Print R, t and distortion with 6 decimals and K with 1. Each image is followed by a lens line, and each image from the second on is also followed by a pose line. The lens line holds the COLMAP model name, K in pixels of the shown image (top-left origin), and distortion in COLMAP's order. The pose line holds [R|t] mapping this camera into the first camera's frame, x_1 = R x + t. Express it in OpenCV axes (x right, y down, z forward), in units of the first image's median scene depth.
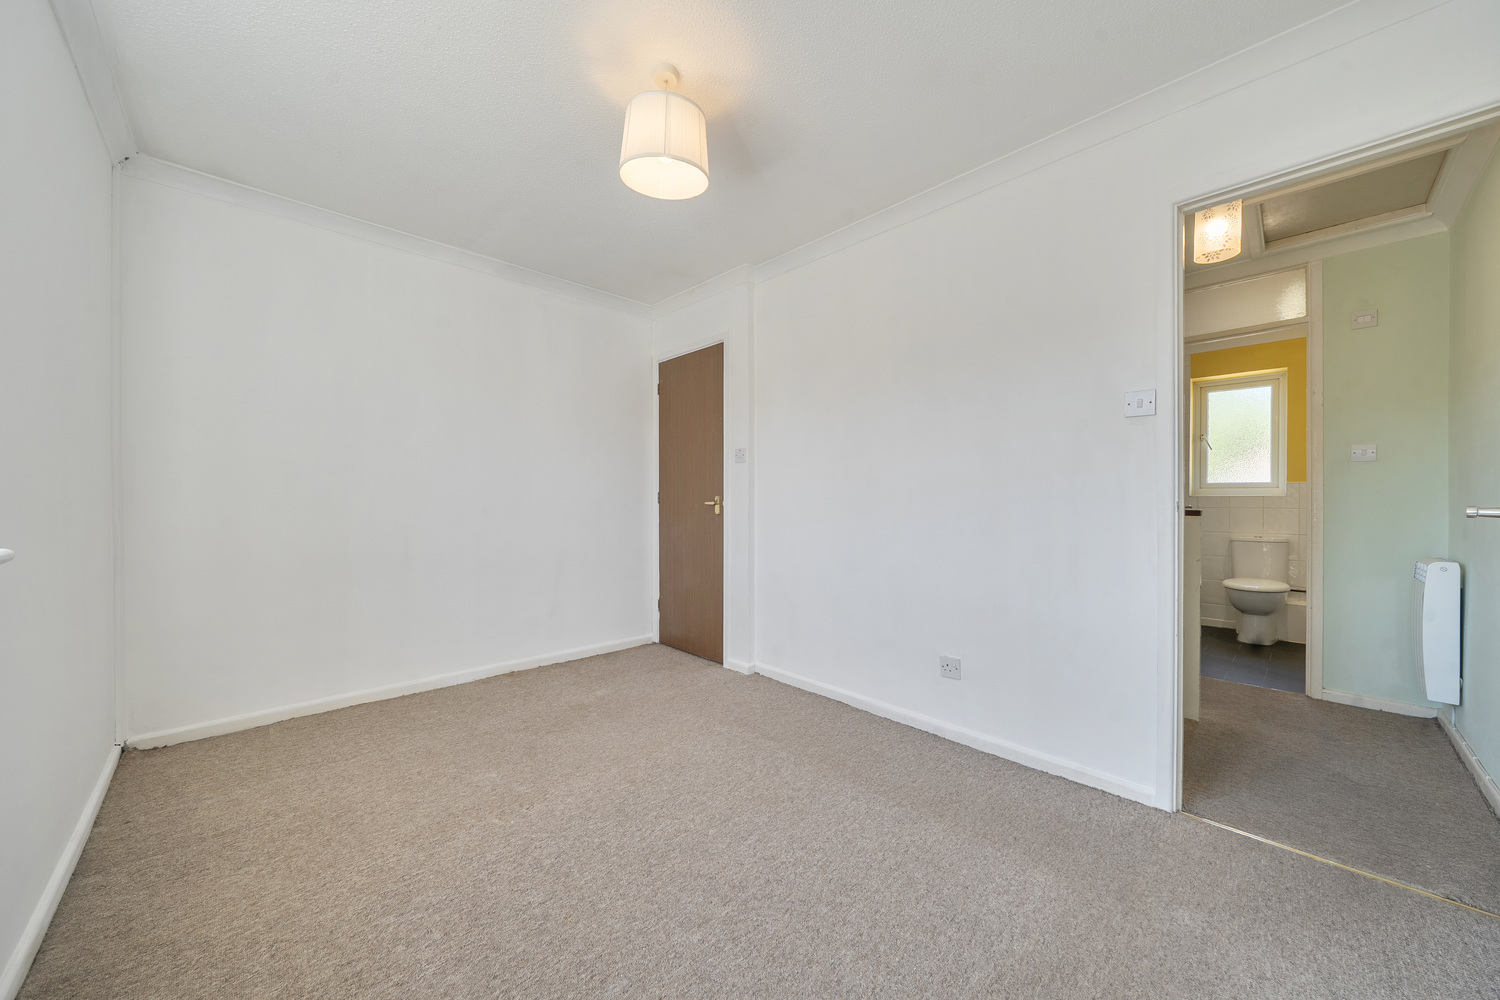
lens RADIAL K [[526.7, 0, 750.3], [0, 526.7, 502.9], [0, 0, 1]] dist [-0.000115, -0.000040]
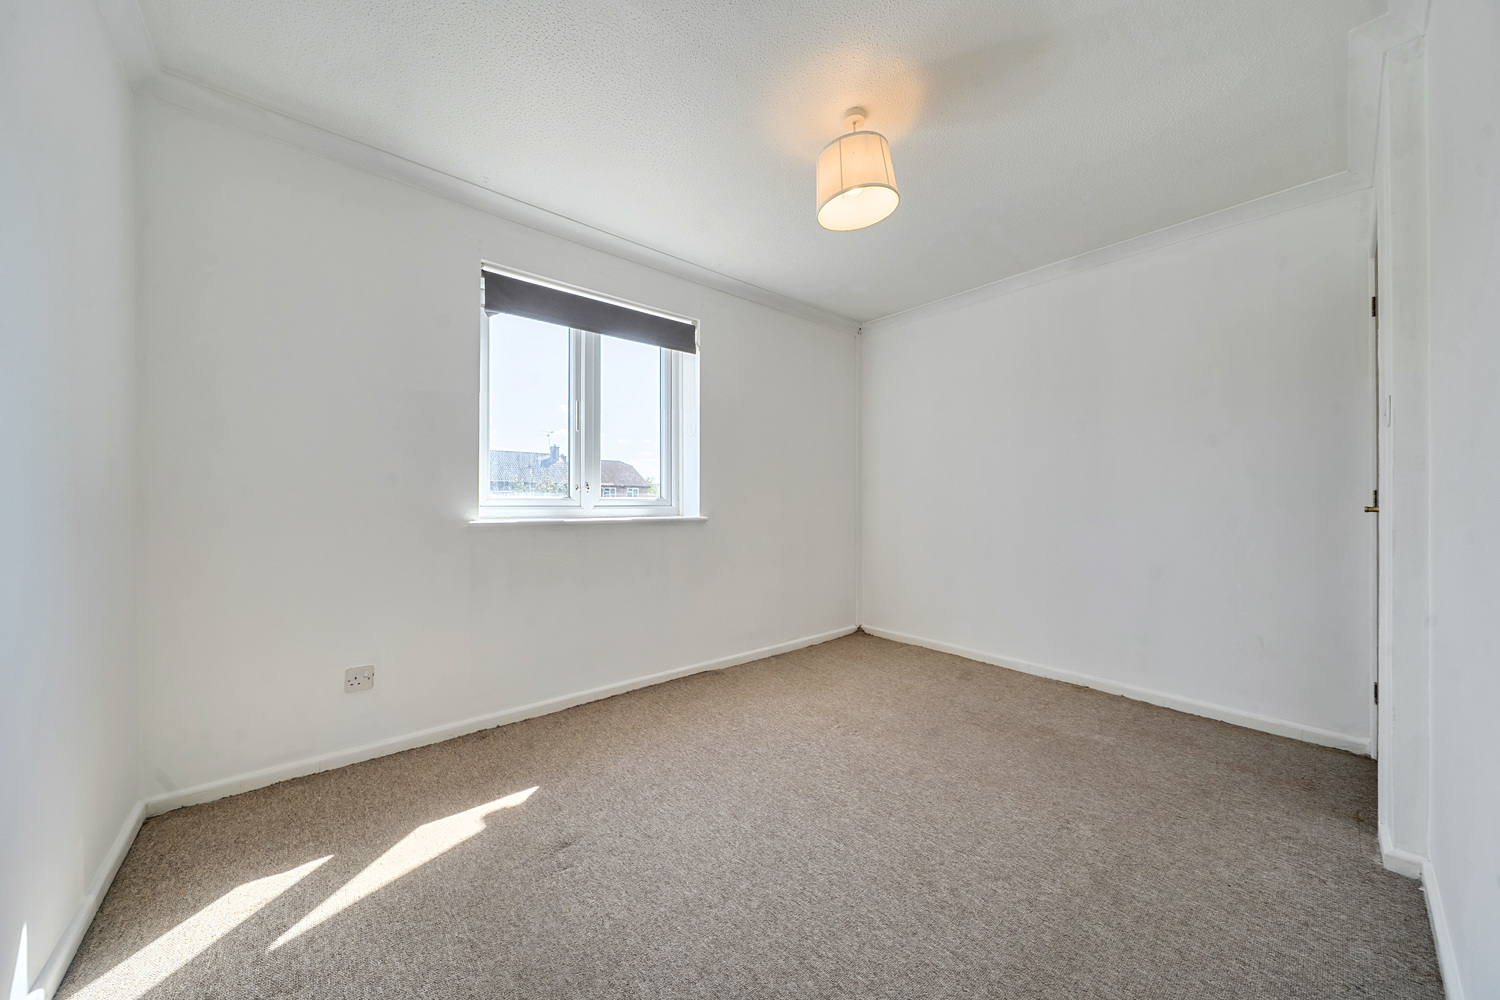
lens RADIAL K [[523.1, 0, 750.6], [0, 523.1, 495.2], [0, 0, 1]] dist [-0.001700, -0.000100]
pose [[-0.054925, -0.014707, -0.998382, 0.639264], [-0.013280, 0.999814, -0.013998, 0.003357], [0.998402, 0.012490, -0.055110, 0.569892]]
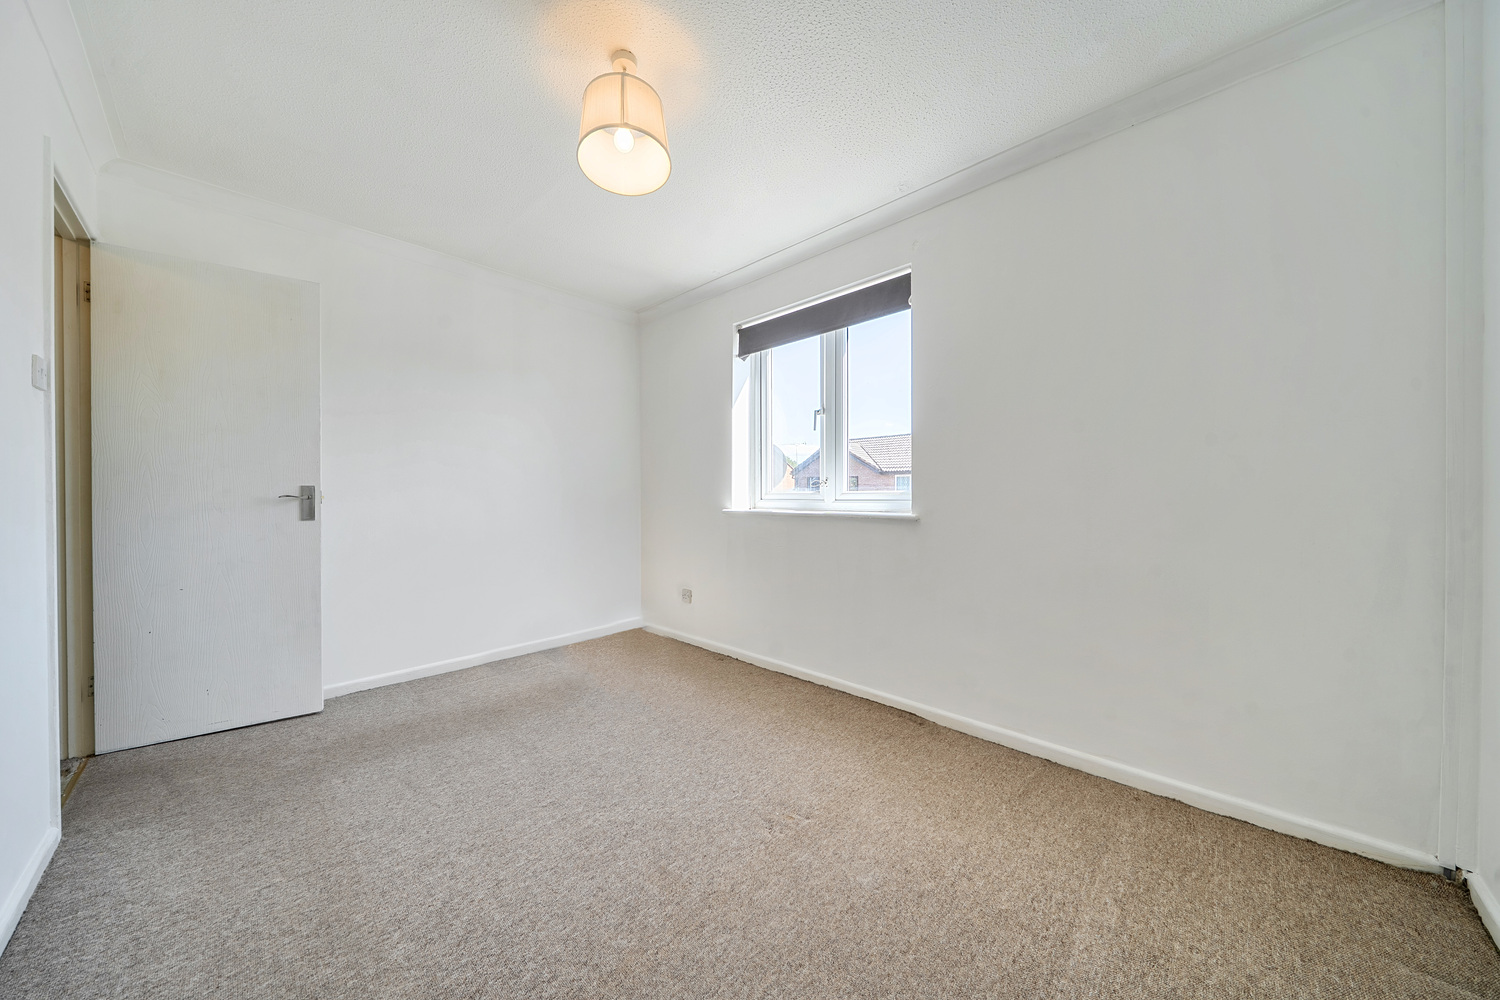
lens RADIAL K [[523.1, 0, 733.9], [0, 523.1, 497.0], [0, 0, 1]] dist [-0.001700, -0.000100]
pose [[-0.999996, -0.002970, 0.000248, -0.248082], [-0.002967, 0.999922, 0.012141, -0.004145], [-0.000284, 0.012140, -0.999926, 1.337800]]
